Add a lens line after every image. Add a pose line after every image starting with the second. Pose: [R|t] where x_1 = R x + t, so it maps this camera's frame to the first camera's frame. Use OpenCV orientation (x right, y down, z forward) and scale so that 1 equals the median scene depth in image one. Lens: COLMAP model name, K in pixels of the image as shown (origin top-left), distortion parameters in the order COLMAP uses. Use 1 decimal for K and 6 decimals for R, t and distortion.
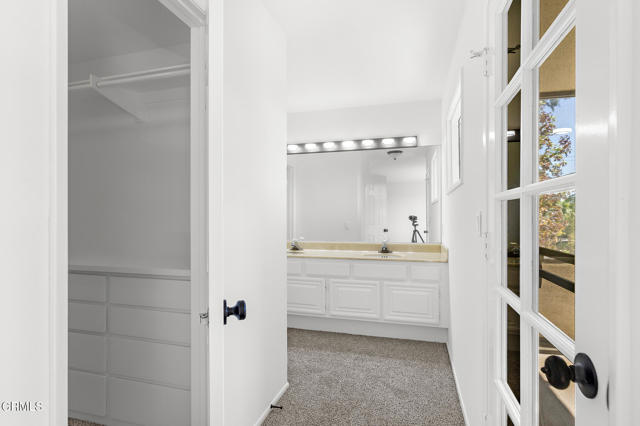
lens RADIAL K [[307.9, 0, 320.0], [0, 307.9, 213.0], [0, 0, 1]] dist [0.000347, 0.000169]
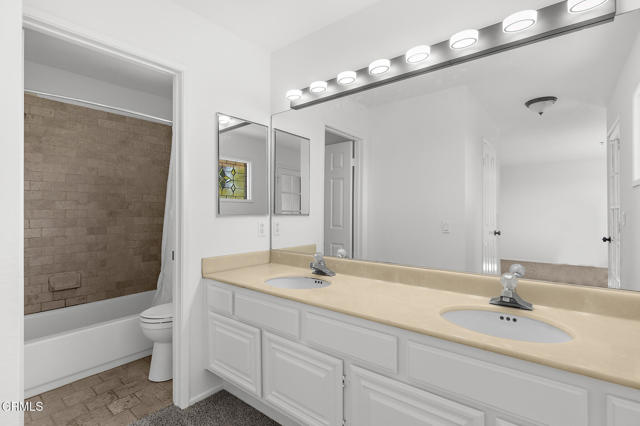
lens RADIAL K [[307.9, 0, 320.0], [0, 307.9, 213.0], [0, 0, 1]] dist [0.000347, 0.000169]
pose [[0.926543, -0.004431, -0.376164, 0.126183], [0.009877, 0.999872, 0.012550, 0.004684], [0.376060, -0.015343, 0.926468, 0.512508]]
